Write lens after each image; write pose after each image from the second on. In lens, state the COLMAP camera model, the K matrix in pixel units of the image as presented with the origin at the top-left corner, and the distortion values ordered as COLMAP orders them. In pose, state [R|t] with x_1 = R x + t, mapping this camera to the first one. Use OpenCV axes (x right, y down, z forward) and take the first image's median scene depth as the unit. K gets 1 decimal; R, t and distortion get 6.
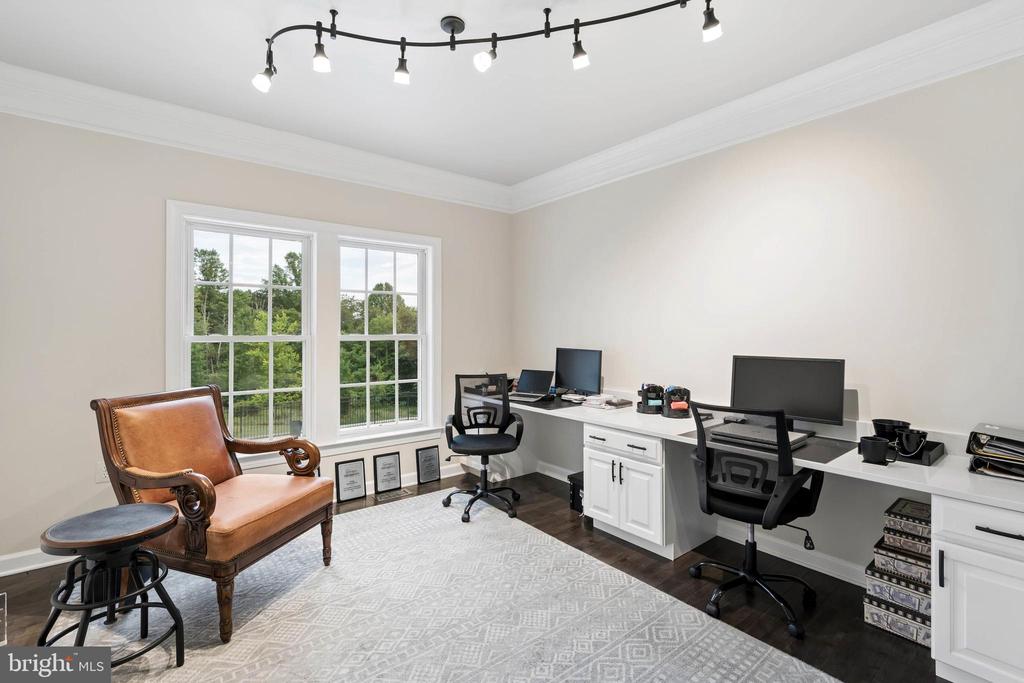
lens RADIAL K [[464.3, 0, 519.9], [0, 464.3, 341.8], [0, 0, 1]] dist [-0.002494, 0.000233]
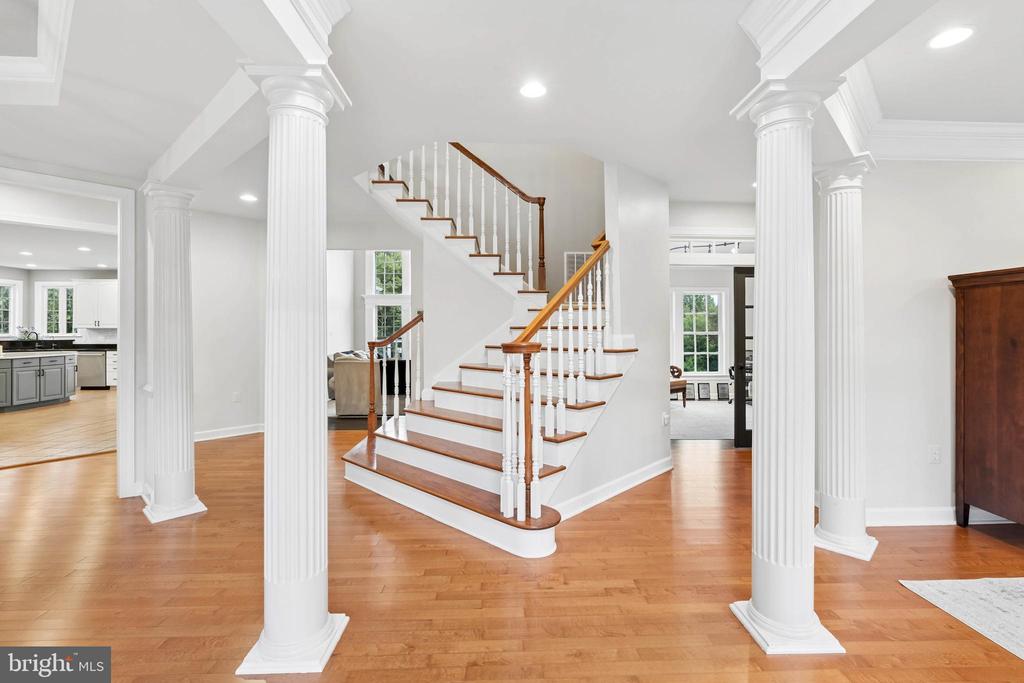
lens RADIAL K [[468.2, 0, 515.0], [0, 468.2, 332.5], [0, 0, 1]] dist [-0.002721, -0.000066]
pose [[0.795353, -0.005998, -0.606116, 0.384386], [-0.004263, 0.999871, -0.015488, 0.029212], [0.606131, 0.014902, 0.795225, -1.443606]]
